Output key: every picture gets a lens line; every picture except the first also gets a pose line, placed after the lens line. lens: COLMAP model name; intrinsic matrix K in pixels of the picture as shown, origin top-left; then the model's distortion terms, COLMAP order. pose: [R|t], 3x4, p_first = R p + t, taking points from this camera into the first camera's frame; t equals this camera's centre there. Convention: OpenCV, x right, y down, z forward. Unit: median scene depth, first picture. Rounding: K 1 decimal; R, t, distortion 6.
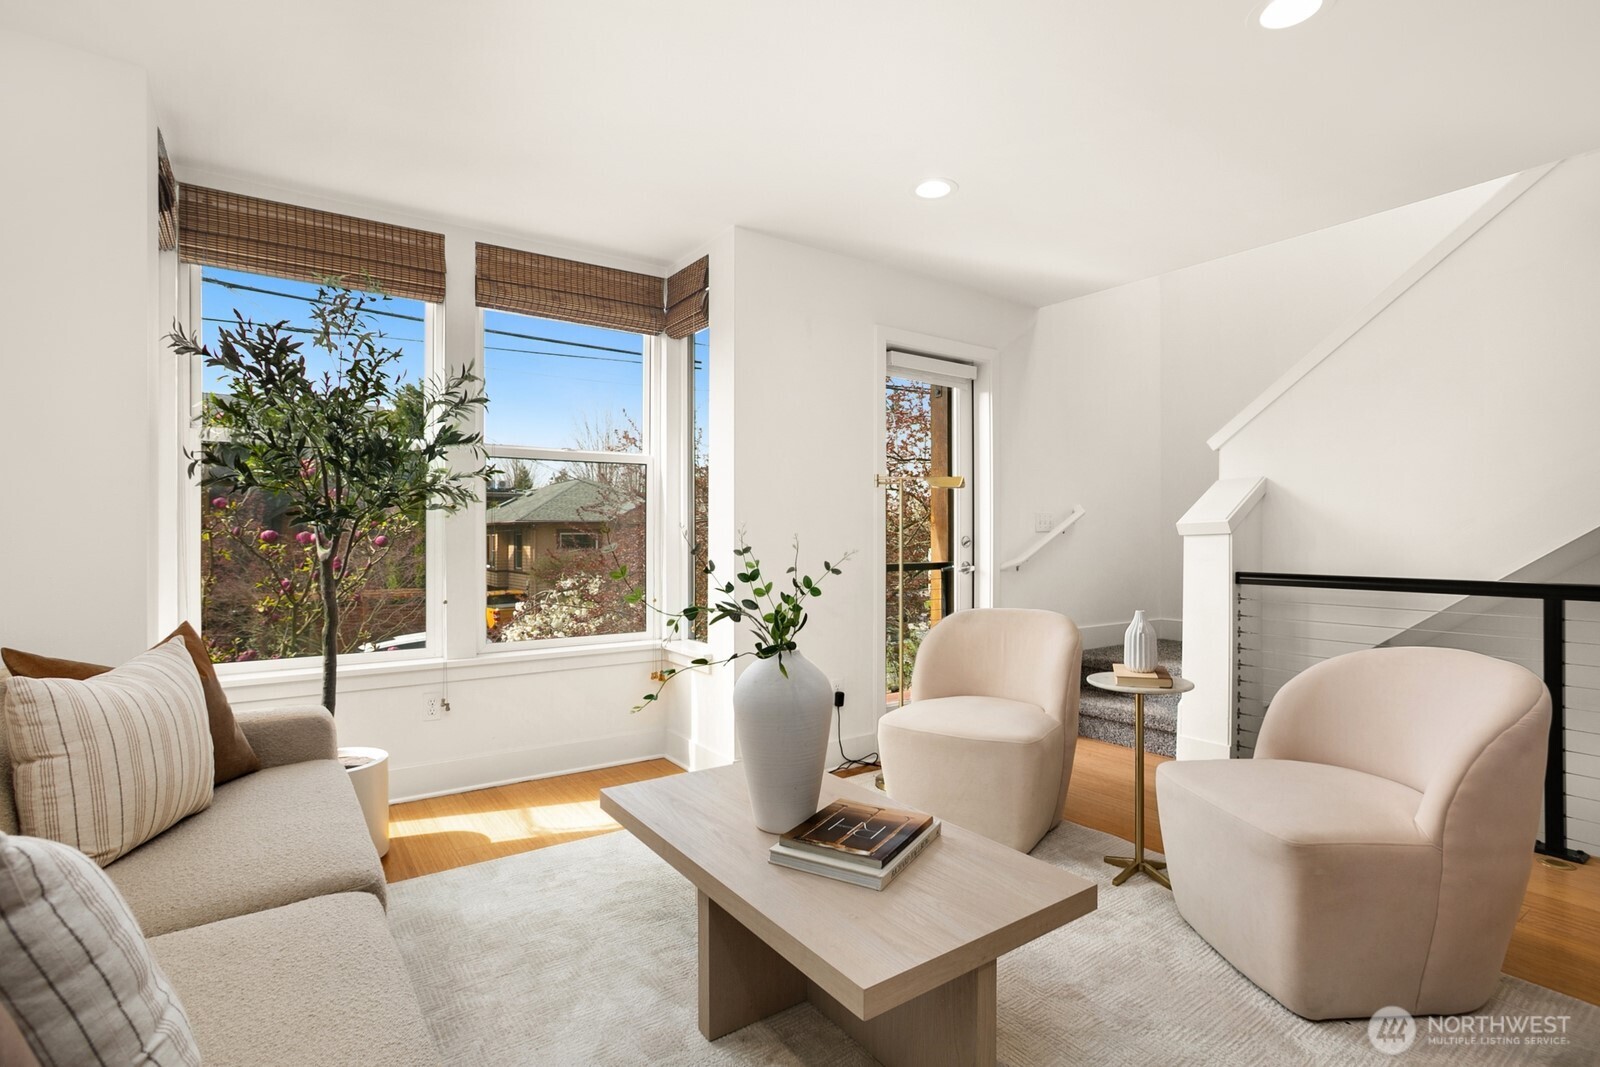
lens RADIAL K [[776.6, 0, 810.0], [0, 776.6, 533.3], [0, 0, 1]] dist [-0.017633, 0.006024]
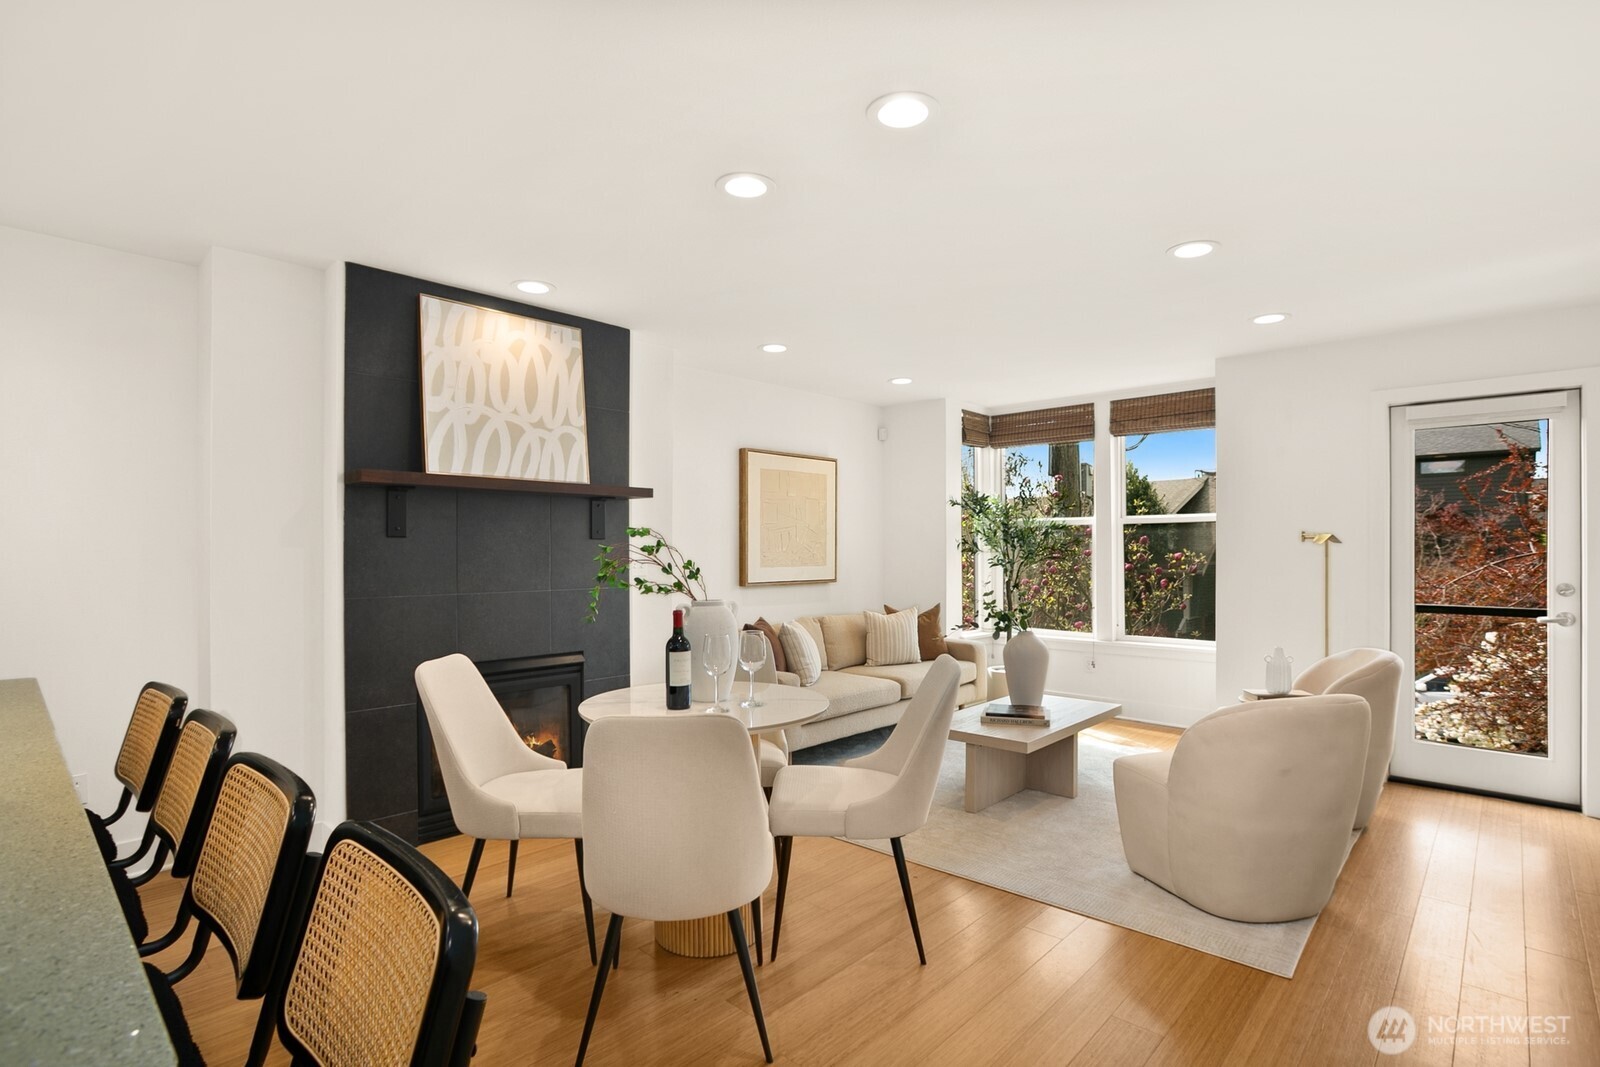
lens RADIAL K [[776.6, 0, 812.3], [0, 776.6, 551.3], [0, 0, 1]] dist [-0.017633, 0.006024]
pose [[0.239557, 0.002900, -0.970878, 1.104183], [0.004417, 0.999982, 0.004076, -0.051511], [0.970872, -0.005265, 0.239539, -0.066747]]
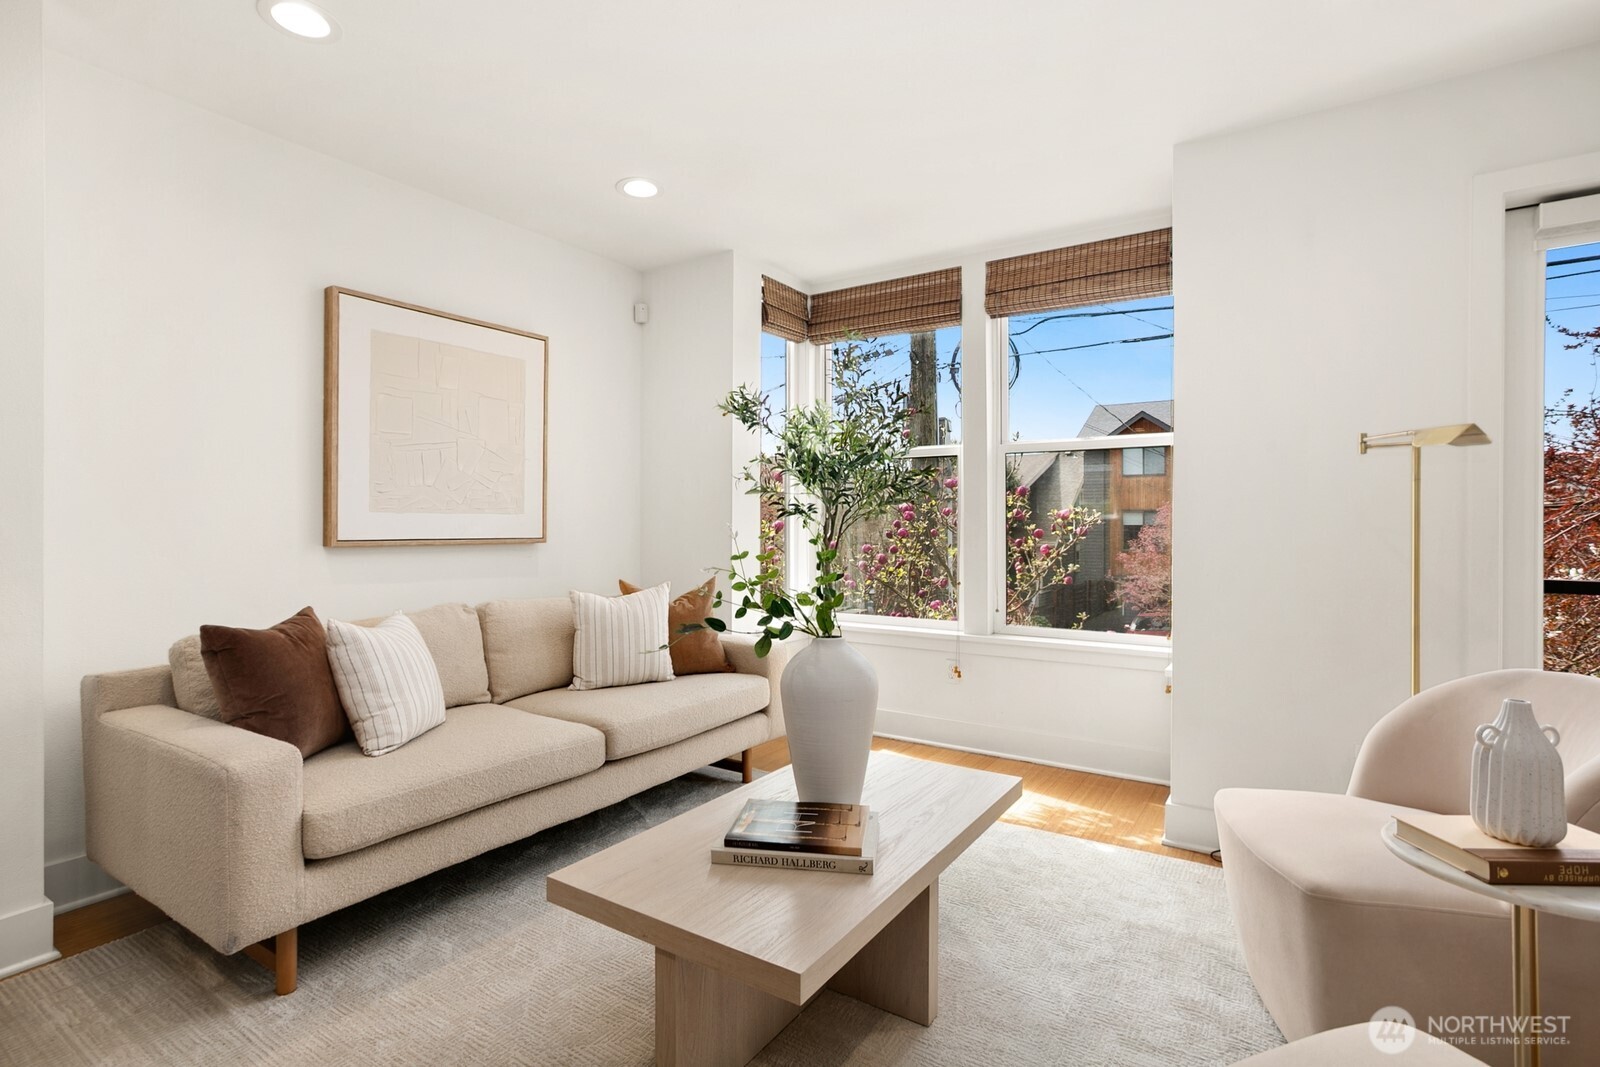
lens RADIAL K [[776.6, 0, 773.6], [0, 776.6, 517.4], [0, 0, 1]] dist [-0.017633, 0.006024]
pose [[0.360193, -0.005791, -0.932860, 0.502106], [-0.001495, 0.999976, -0.006785, -0.001090], [0.932877, 0.003839, 0.360175, 0.316434]]
